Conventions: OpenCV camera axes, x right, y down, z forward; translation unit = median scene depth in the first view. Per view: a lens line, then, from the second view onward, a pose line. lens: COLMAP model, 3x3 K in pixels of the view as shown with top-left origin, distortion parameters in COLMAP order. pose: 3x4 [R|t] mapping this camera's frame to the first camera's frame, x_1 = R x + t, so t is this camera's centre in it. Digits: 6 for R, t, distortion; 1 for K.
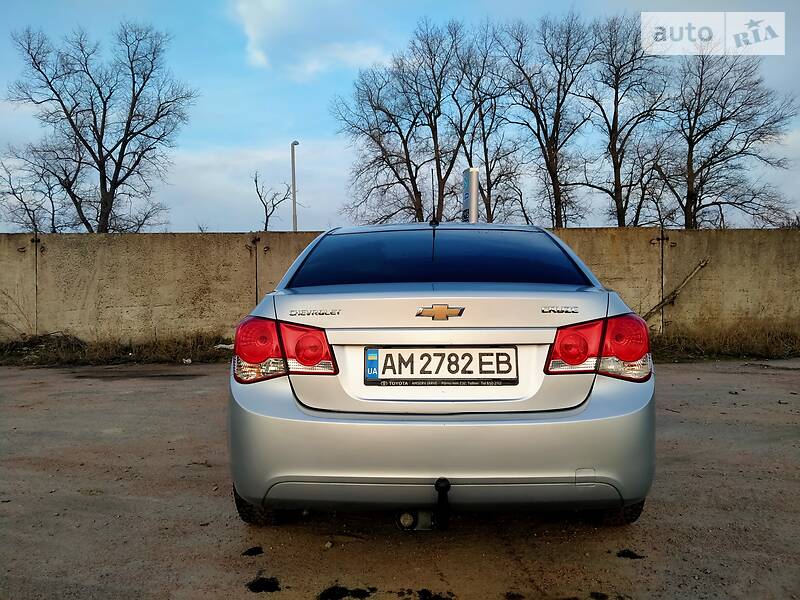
lens RADIAL K [[658.1, 0, 400.0], [0, 658.1, 300.0], [0, 0, 1]] dist [0.086232, -0.192619]
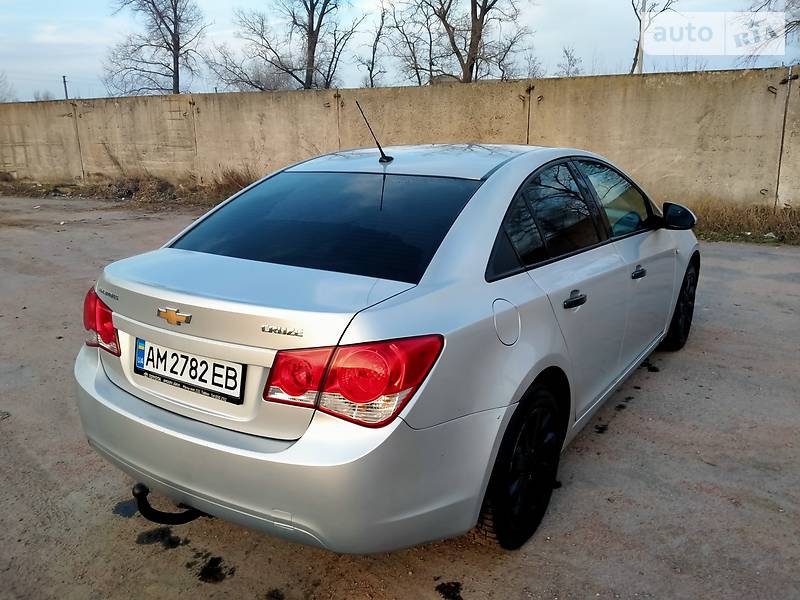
lens RADIAL K [[666.7, 0, 399.1], [0, 666.7, 298.1], [0, 0, 1]] dist [0.074858, -0.170378]
pose [[0.844035, 0.135274, -0.518948, 0.818166], [0.001244, 0.967168, 0.254135, -0.247268], [0.536287, -0.215144, 0.816155, 0.390493]]
